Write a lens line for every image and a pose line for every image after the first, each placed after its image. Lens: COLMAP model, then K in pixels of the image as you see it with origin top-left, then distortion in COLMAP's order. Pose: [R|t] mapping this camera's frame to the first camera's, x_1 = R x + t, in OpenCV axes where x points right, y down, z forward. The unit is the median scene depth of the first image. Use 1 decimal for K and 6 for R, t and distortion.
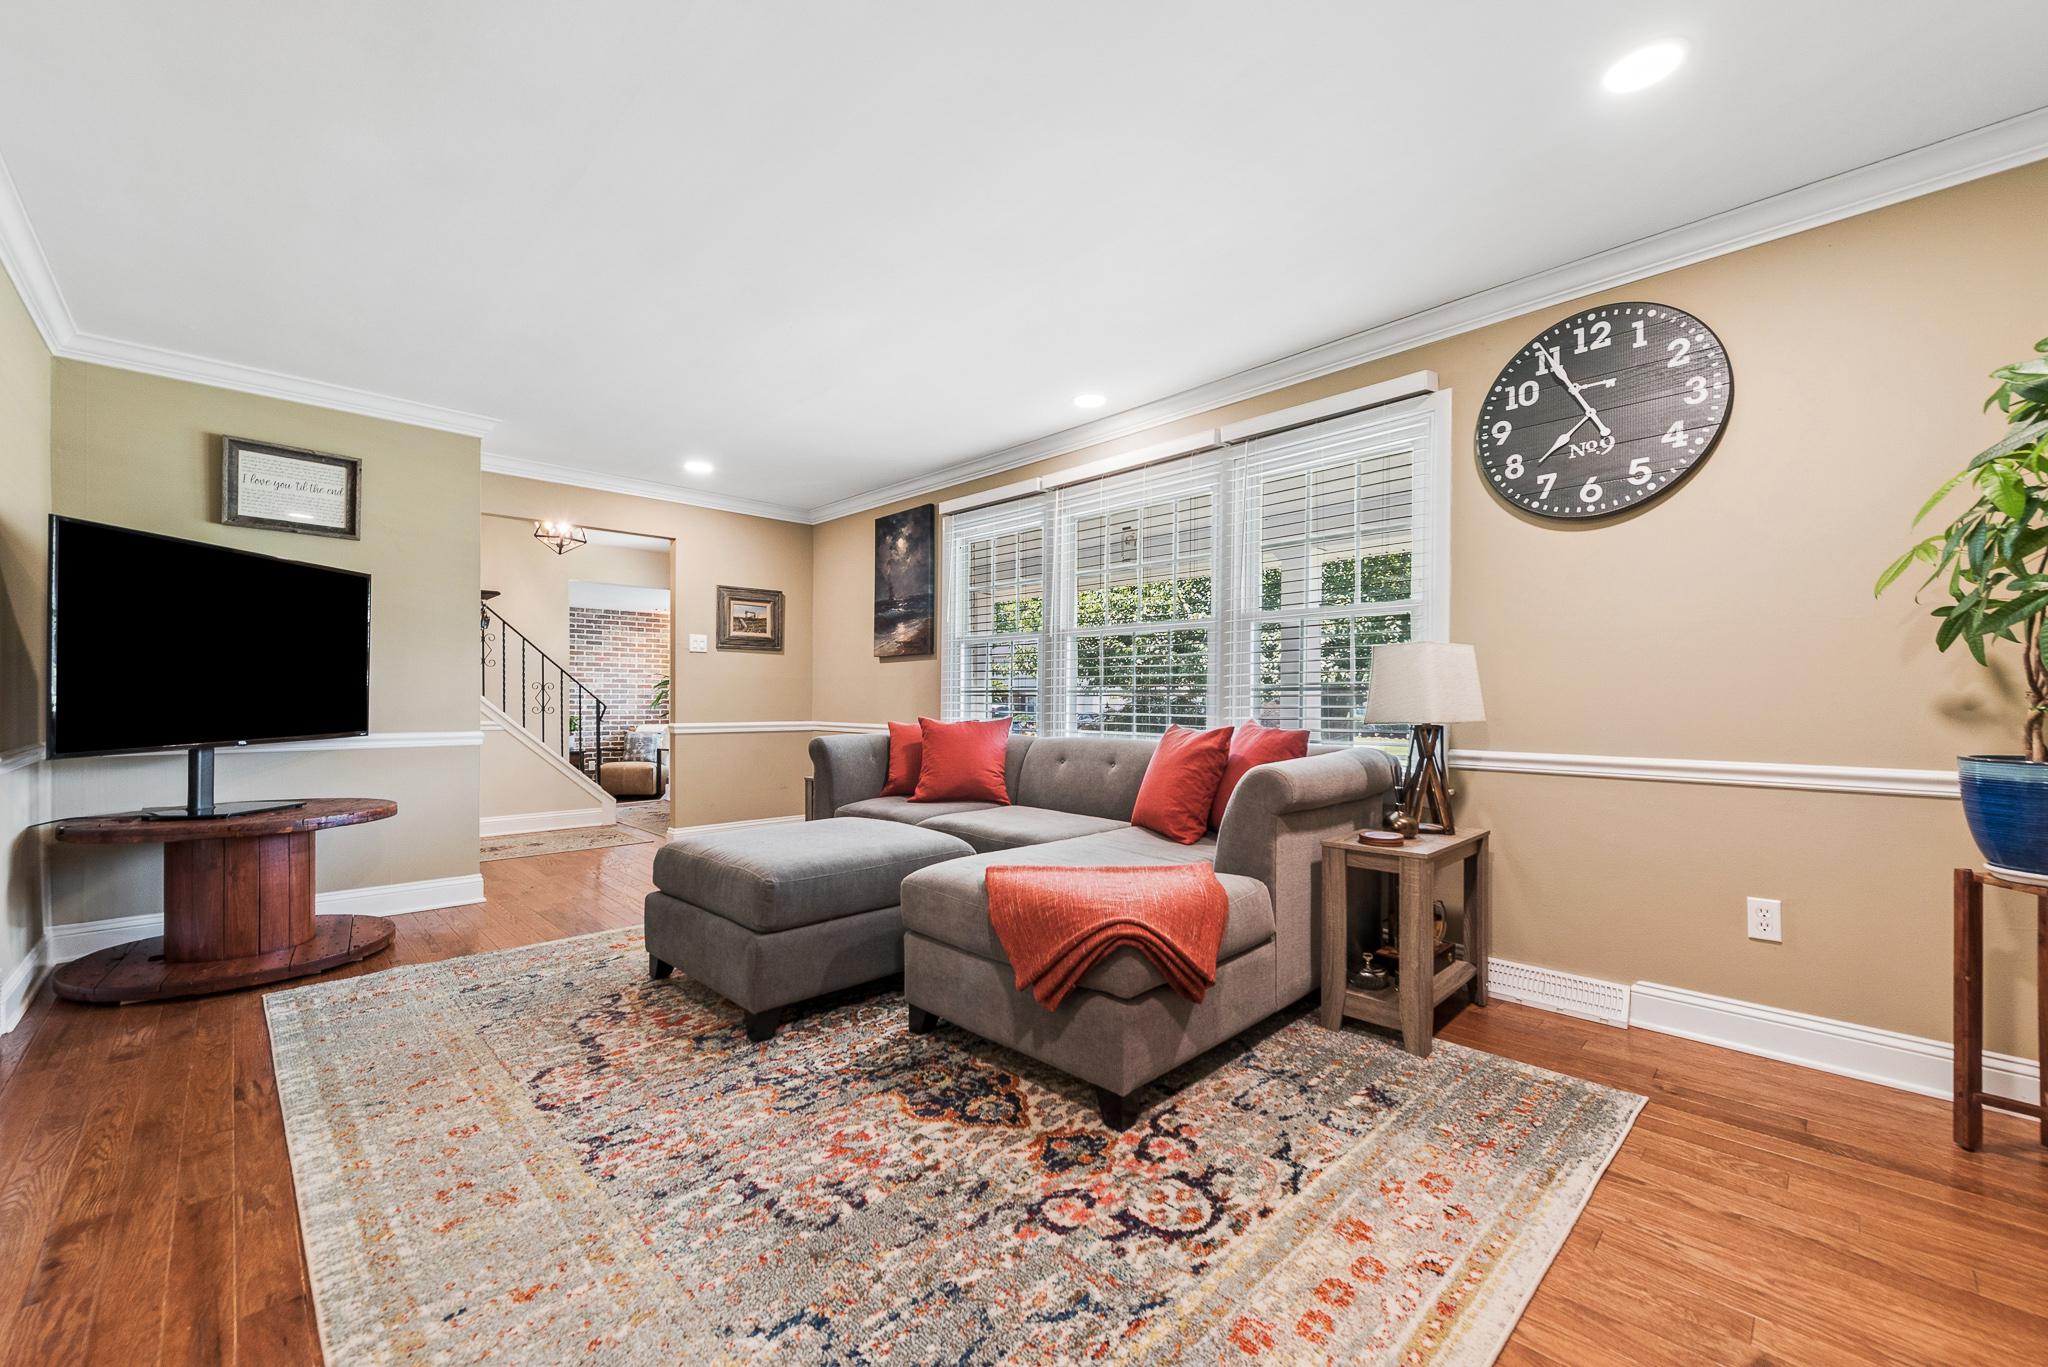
lens RADIAL K [[806.2, 0, 1038.2], [0, 806.2, 697.7], [0, 0, 1]] dist [0.009705, -0.002792]
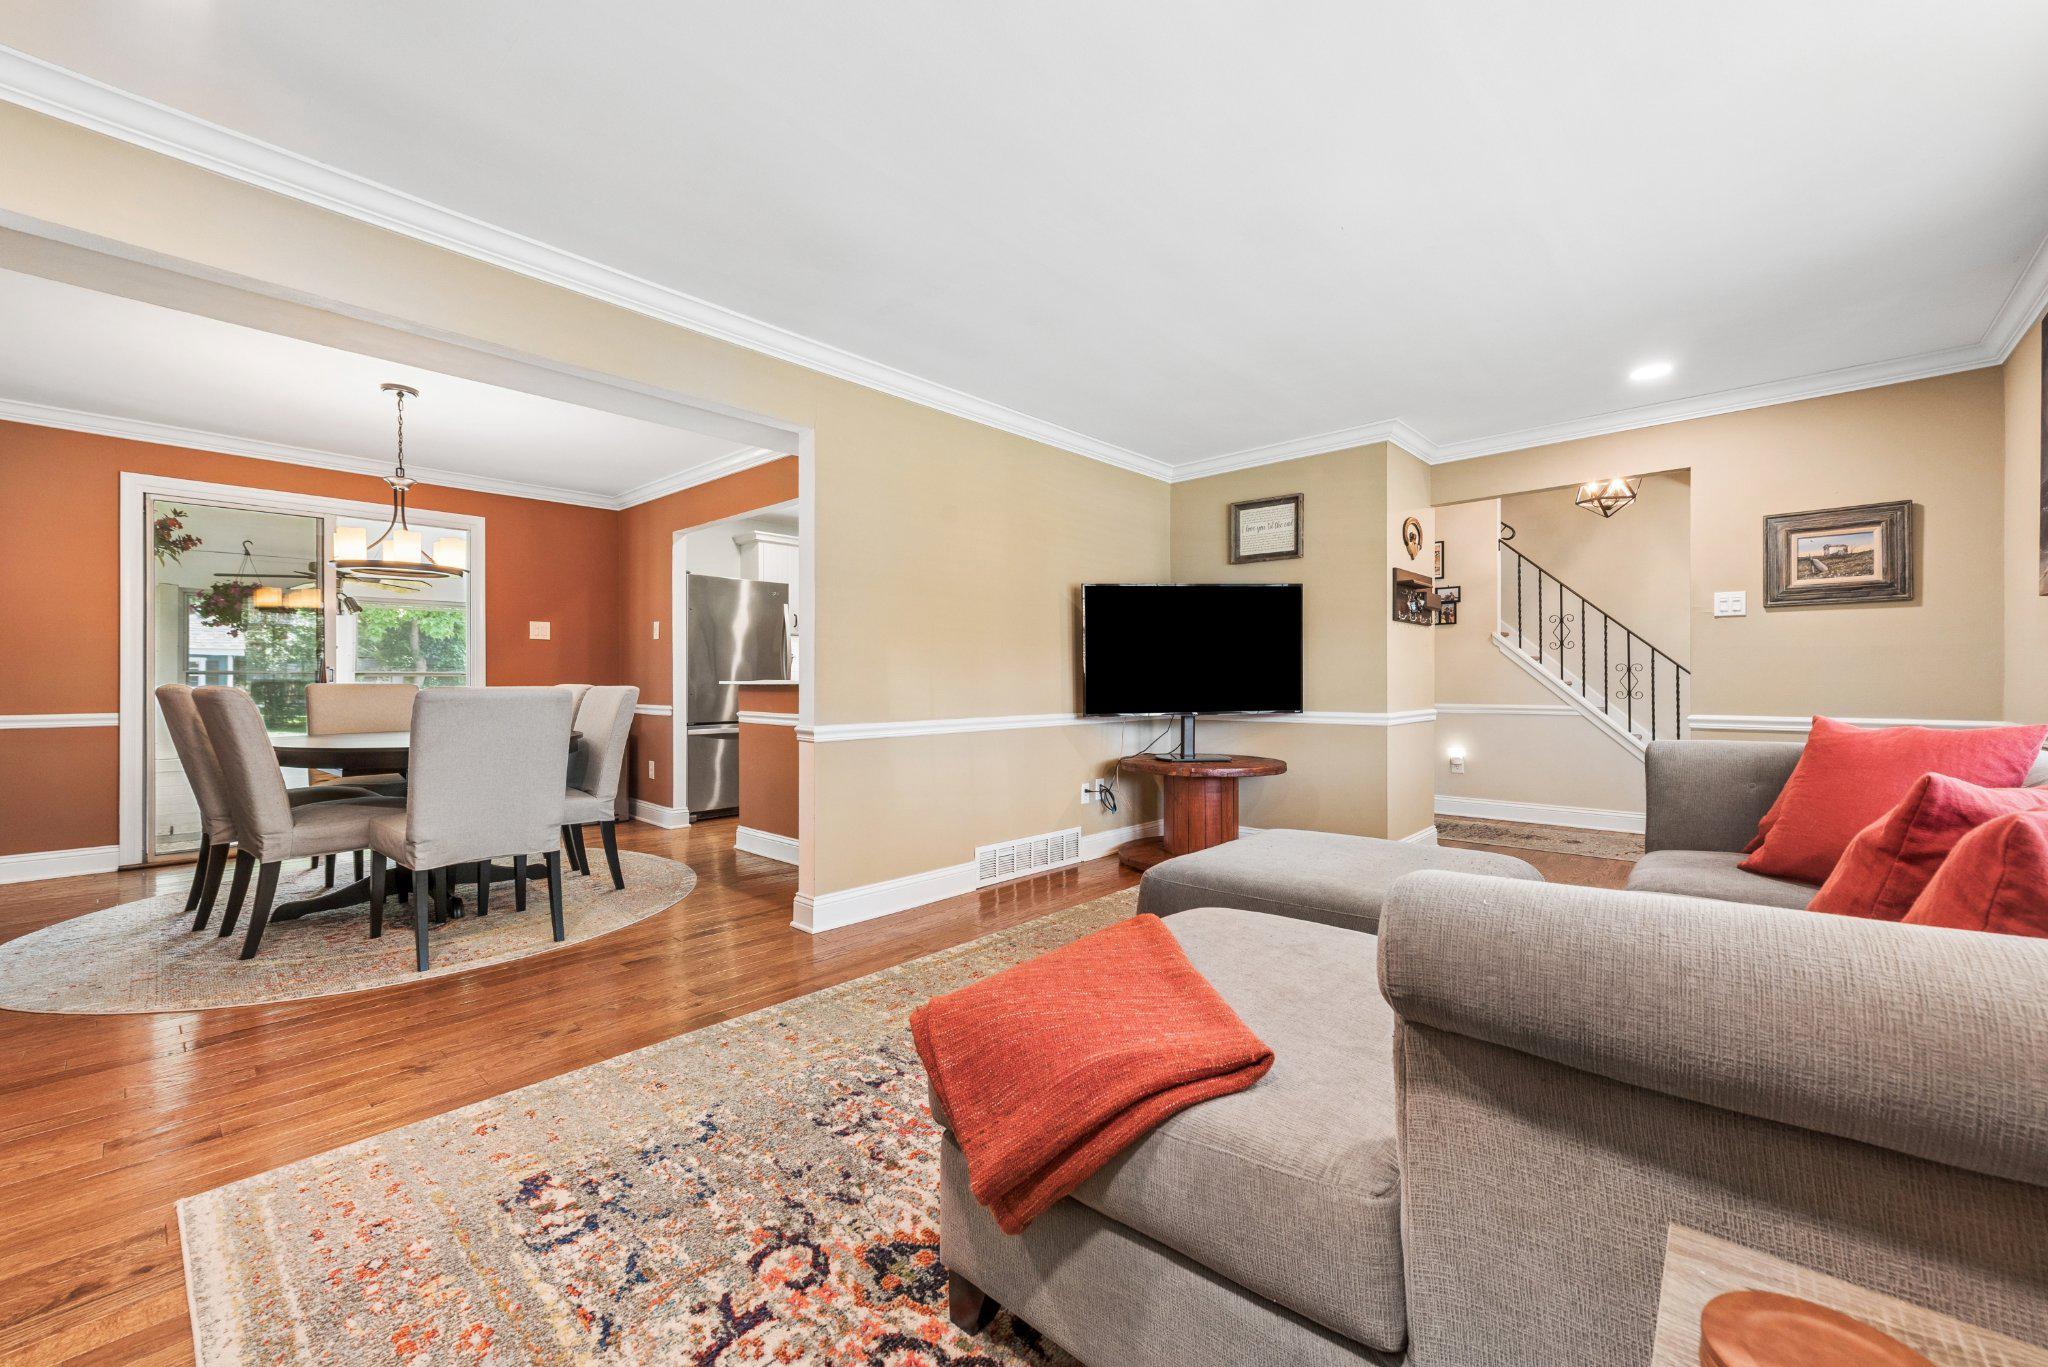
lens RADIAL K [[806.2, 0, 1028.6], [0, 806.2, 680.2], [0, 0, 1]] dist [0.009705, -0.002792]
pose [[0.055744, -0.005221, -0.998431, 0.552025], [0.005853, 0.999971, -0.004902, 0.000528], [0.998428, -0.005570, 0.055773, 0.716612]]
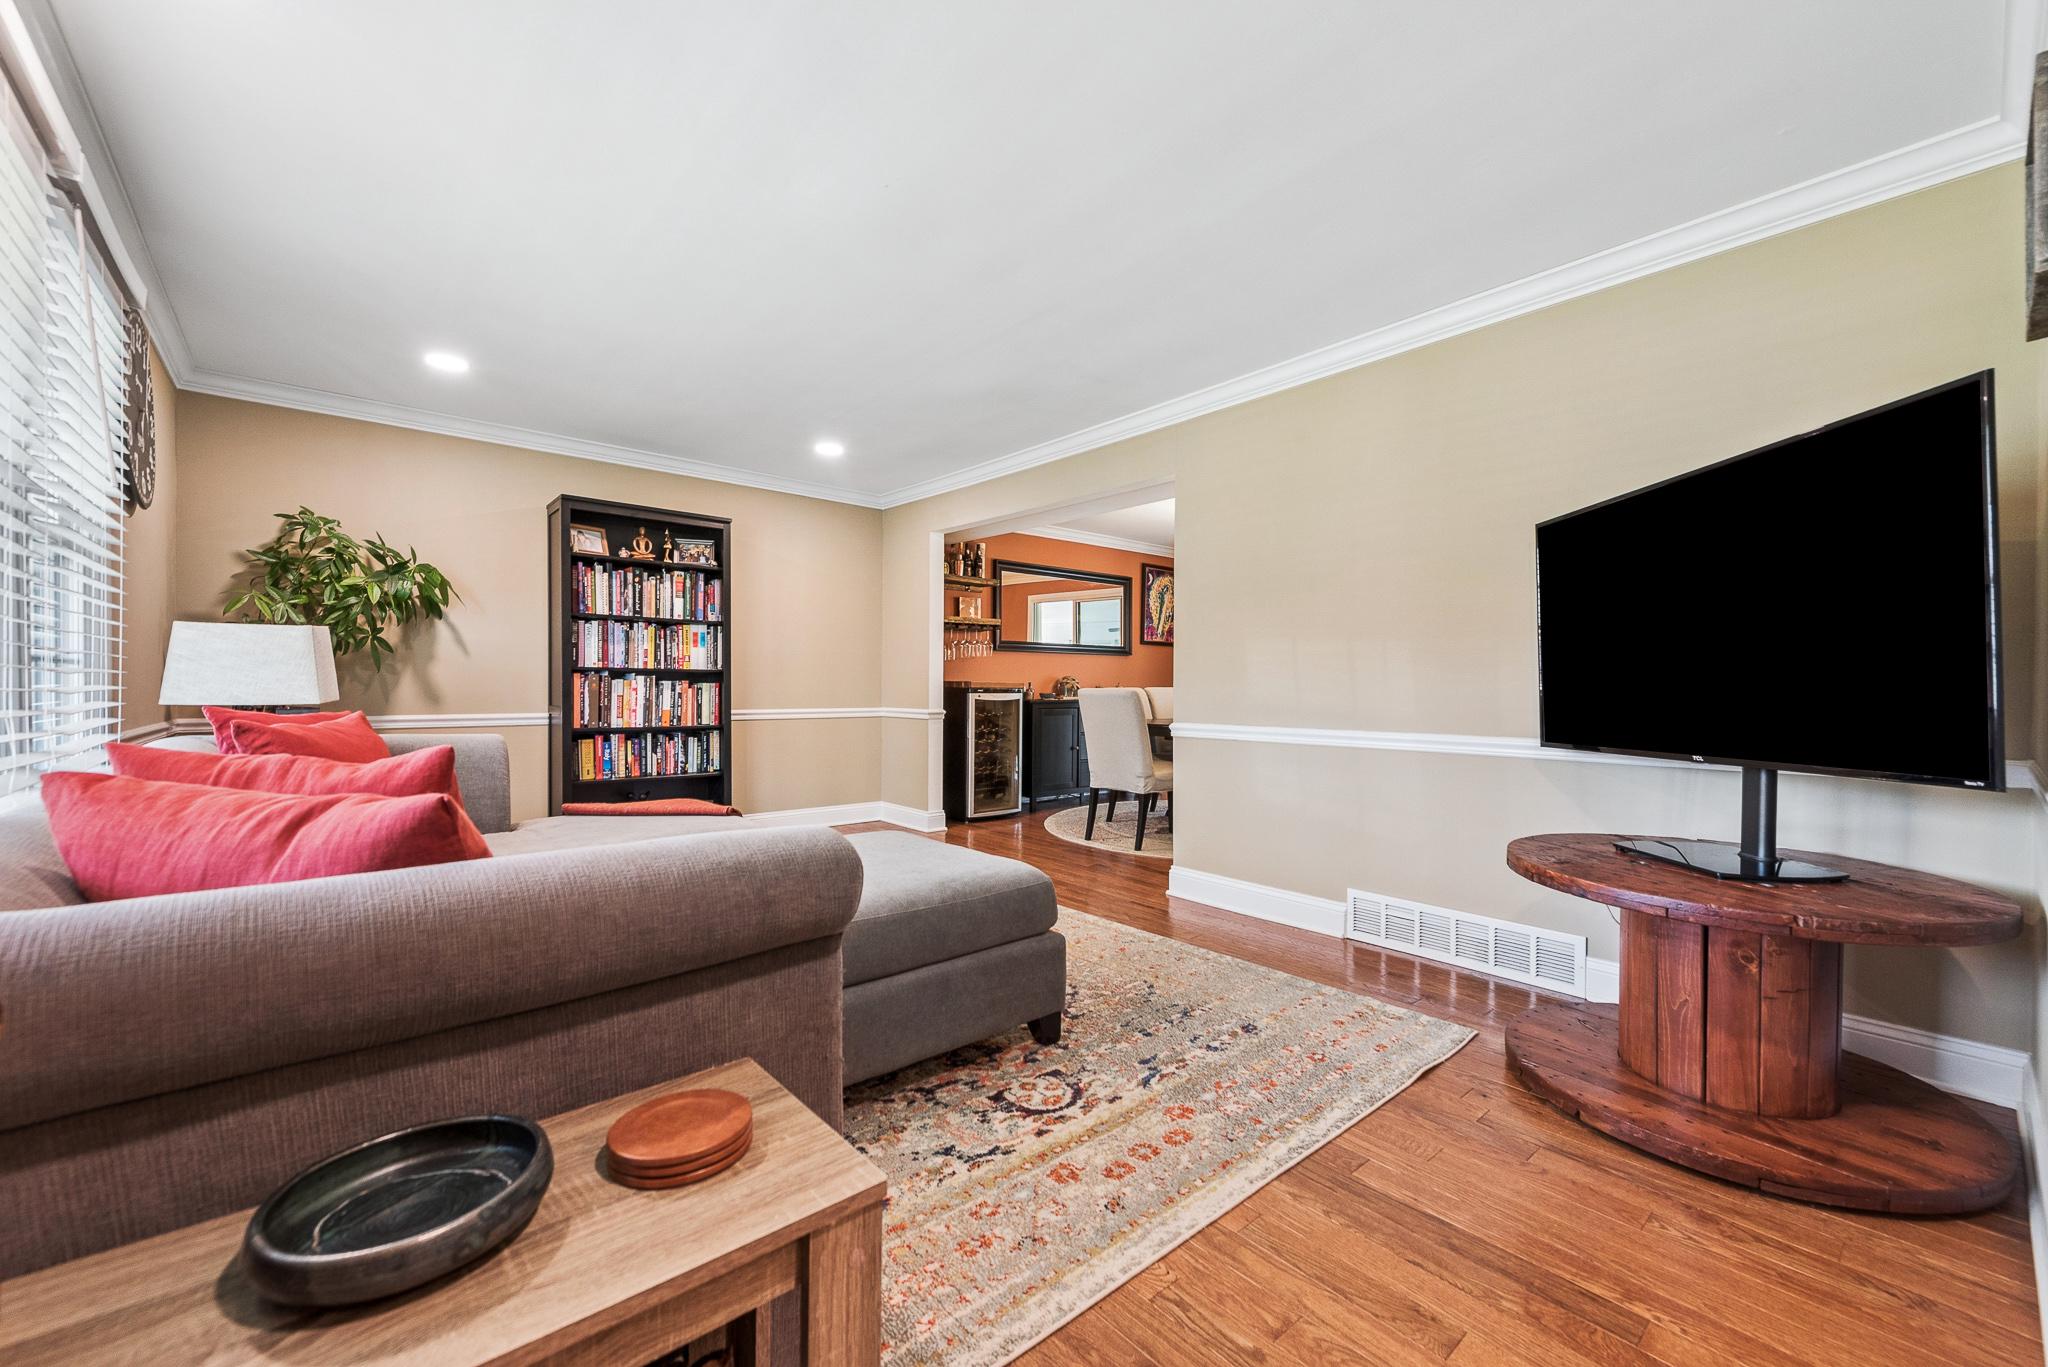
lens RADIAL K [[806.2, 0, 1034.8], [0, 806.2, 684.7], [0, 0, 1]] dist [0.009705, -0.002792]
pose [[-0.997903, -0.011010, 0.063785, -0.549793], [-0.011008, 0.999939, 0.000382, 0.001156], [-0.063785, -0.000321, -0.997964, 1.946898]]
